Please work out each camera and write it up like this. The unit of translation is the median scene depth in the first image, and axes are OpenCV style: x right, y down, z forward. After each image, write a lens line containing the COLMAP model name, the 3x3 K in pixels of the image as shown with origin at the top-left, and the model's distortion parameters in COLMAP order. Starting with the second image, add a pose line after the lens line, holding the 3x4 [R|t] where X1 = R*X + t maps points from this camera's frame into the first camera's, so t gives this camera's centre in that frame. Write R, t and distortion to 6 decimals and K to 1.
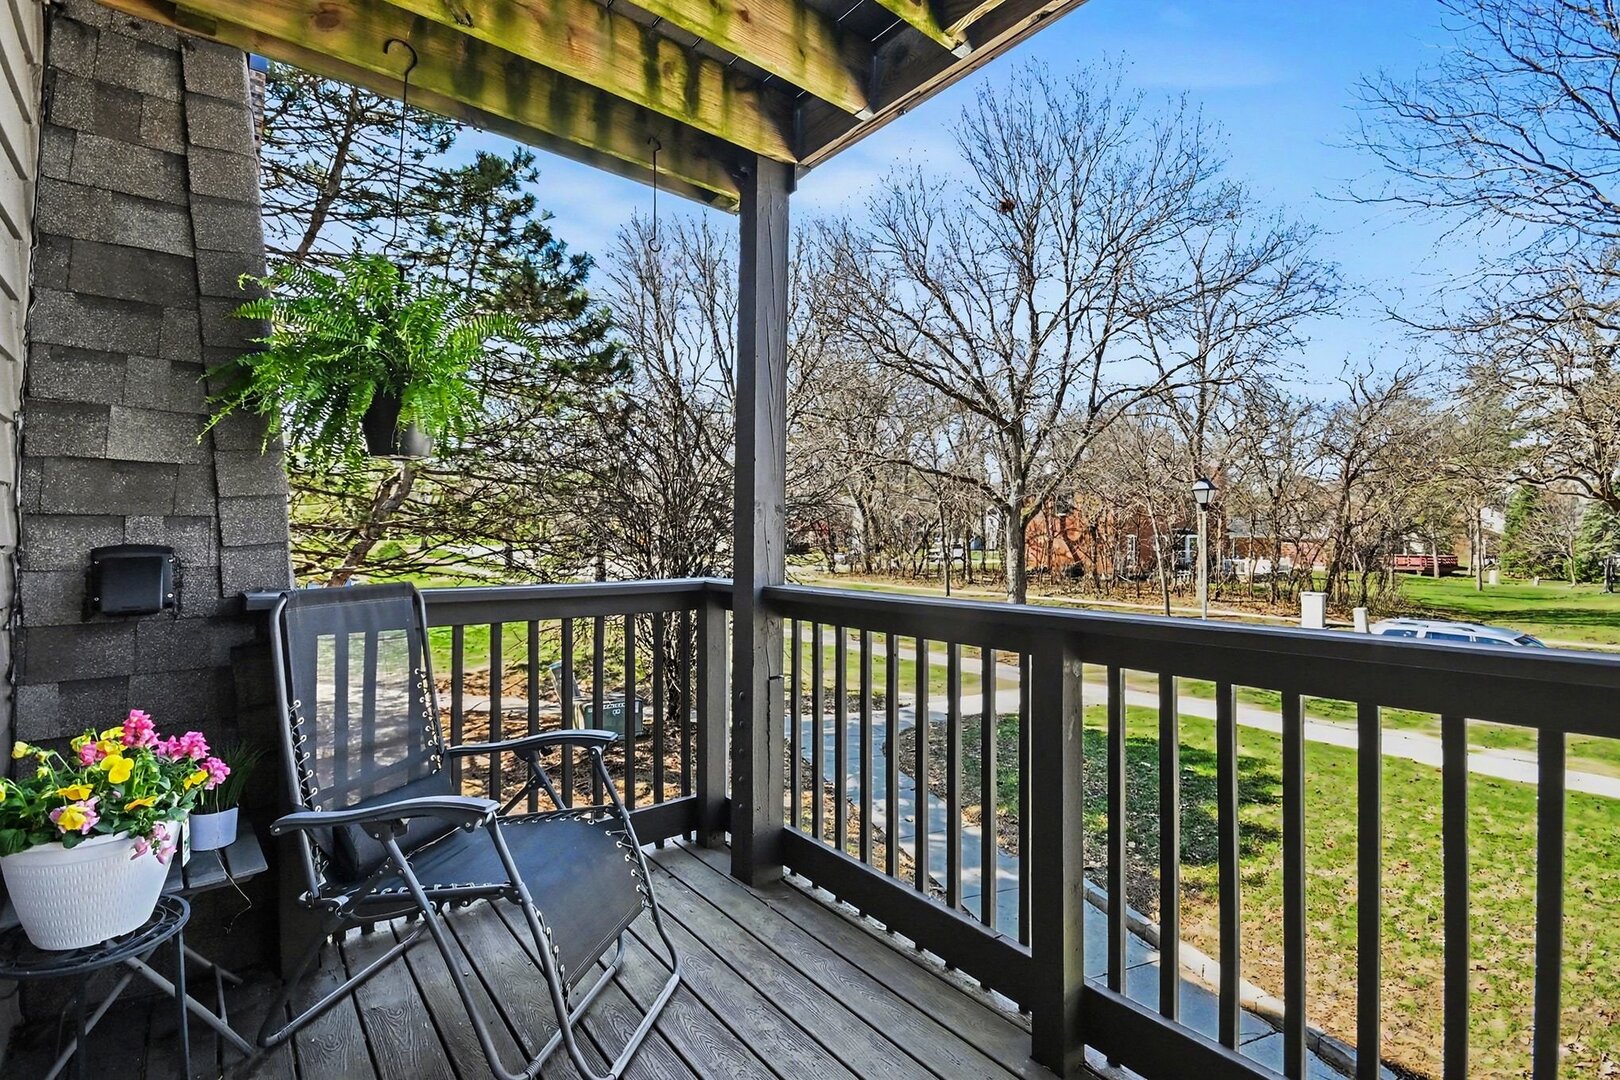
lens RADIAL K [[732.2, 0, 815.2], [0, 732.2, 529.8], [0, 0, 1]] dist [0.003993, -0.000596]
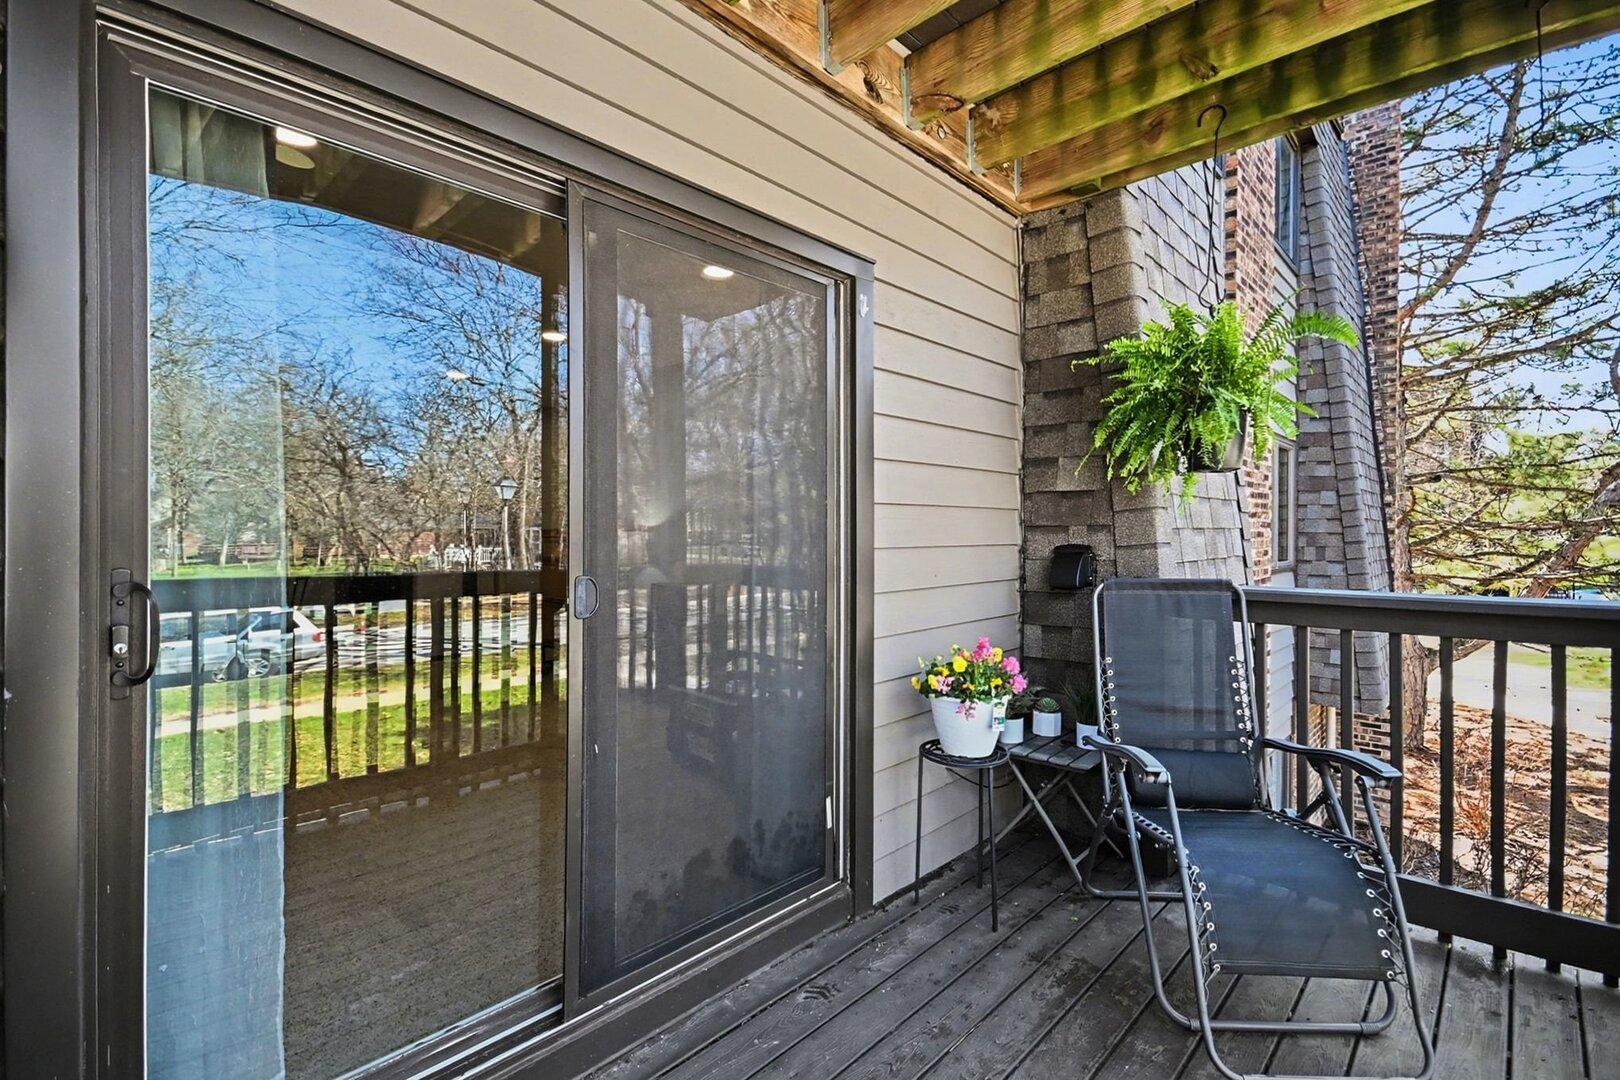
lens RADIAL K [[732.2, 0, 814.4], [0, 732.2, 538.0], [0, 0, 1]] dist [0.003993, -0.000596]
pose [[0.118967, 0.004095, -0.992890, 0.557274], [0.003315, 0.999984, 0.004521, -0.002680], [0.992893, -0.003829, 0.118951, 0.279208]]
